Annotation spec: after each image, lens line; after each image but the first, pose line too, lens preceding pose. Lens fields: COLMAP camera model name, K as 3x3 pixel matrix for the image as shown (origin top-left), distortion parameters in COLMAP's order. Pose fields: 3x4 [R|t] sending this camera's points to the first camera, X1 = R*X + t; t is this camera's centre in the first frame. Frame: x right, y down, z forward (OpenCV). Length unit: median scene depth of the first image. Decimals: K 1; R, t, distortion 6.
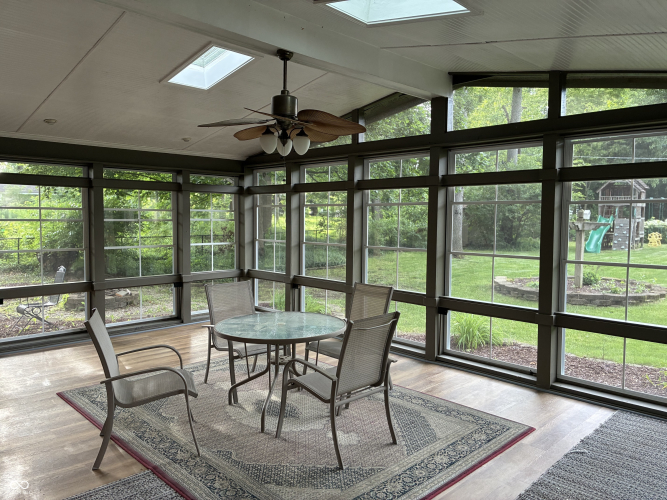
lens RADIAL K [[511.9, 0, 334.4], [0, 511.9, 251.4], [0, 0, 1]] dist [0.027254, -0.035472]
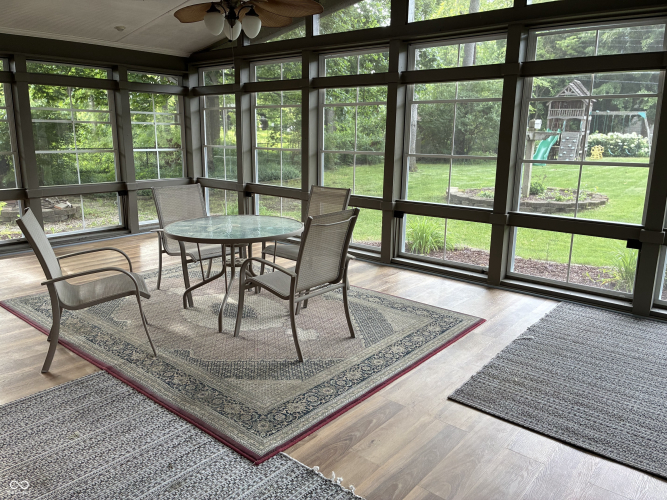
lens RADIAL K [[511.9, 0, 342.7], [0, 511.9, 253.5], [0, 0, 1]] dist [0.027254, -0.035472]
pose [[0.994364, -0.016058, 0.104801, -0.005318], [-0.001975, 0.985488, 0.169731, 0.027084], [-0.106006, -0.168981, 0.979902, 0.023682]]
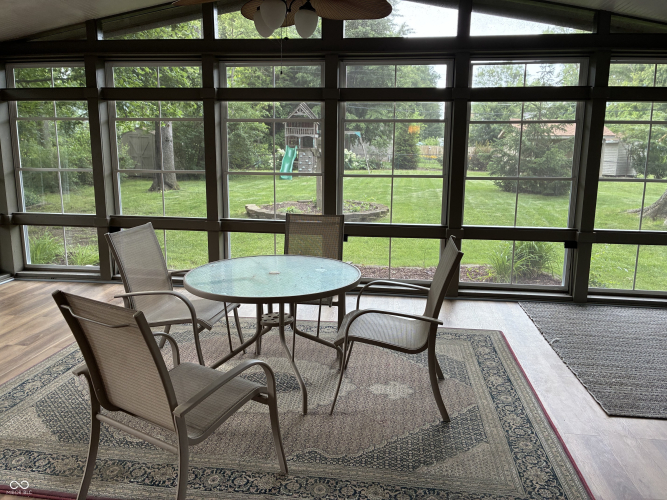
lens RADIAL K [[511.9, 0, 332.1], [0, 511.9, 245.4], [0, 0, 1]] dist [0.027254, -0.035472]
pose [[0.774240, -0.116974, 0.621989, -0.431974], [0.029504, 0.988374, 0.149153, -0.009399], [-0.632204, -0.097129, 0.768690, 0.313502]]
